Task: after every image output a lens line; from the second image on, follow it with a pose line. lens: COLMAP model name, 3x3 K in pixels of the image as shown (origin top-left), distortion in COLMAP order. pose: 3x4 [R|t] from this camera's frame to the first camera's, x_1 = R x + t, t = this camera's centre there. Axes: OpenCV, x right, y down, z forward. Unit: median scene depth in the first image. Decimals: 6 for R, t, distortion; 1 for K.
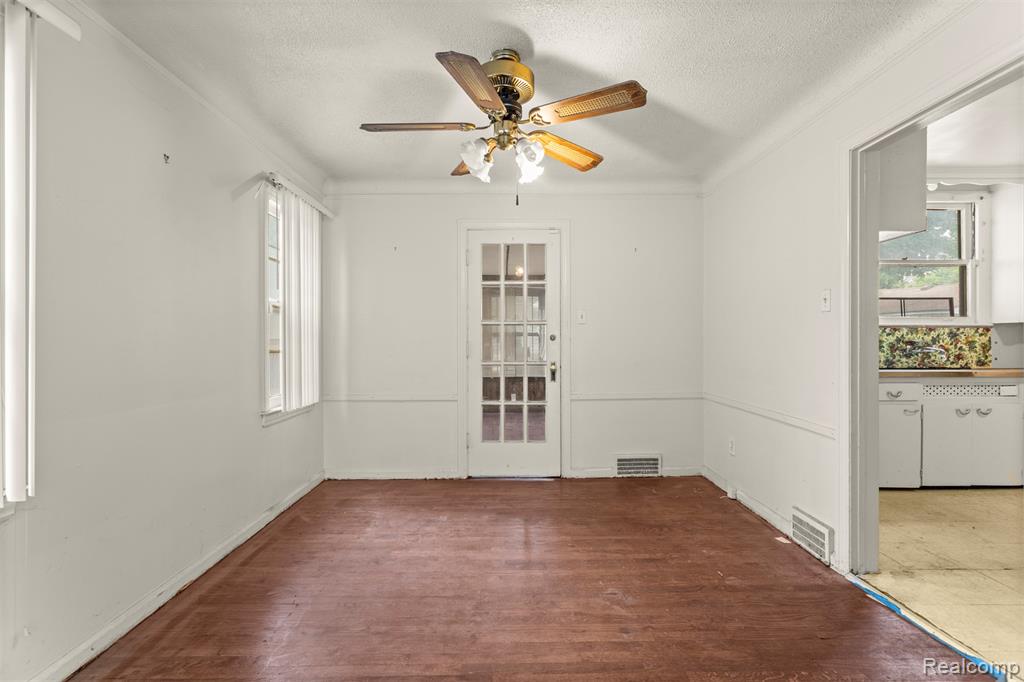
lens RADIAL K [[486.5, 0, 507.0], [0, 486.5, 339.7], [0, 0, 1]] dist [-0.001549, 0.001926]
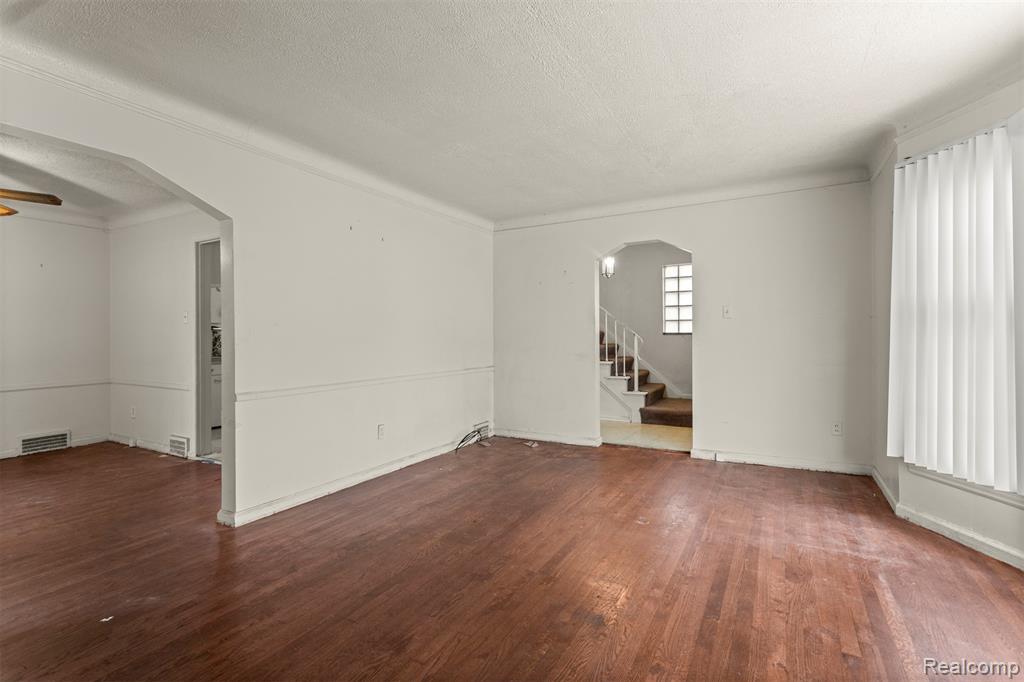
lens RADIAL K [[486.5, 0, 513.4], [0, 486.5, 337.2], [0, 0, 1]] dist [-0.001549, 0.001926]
pose [[0.491955, -0.003430, 0.870614, -0.217451], [0.005146, 0.999986, 0.001032, -0.000273], [-0.870606, 0.003973, 0.491965, -0.631502]]
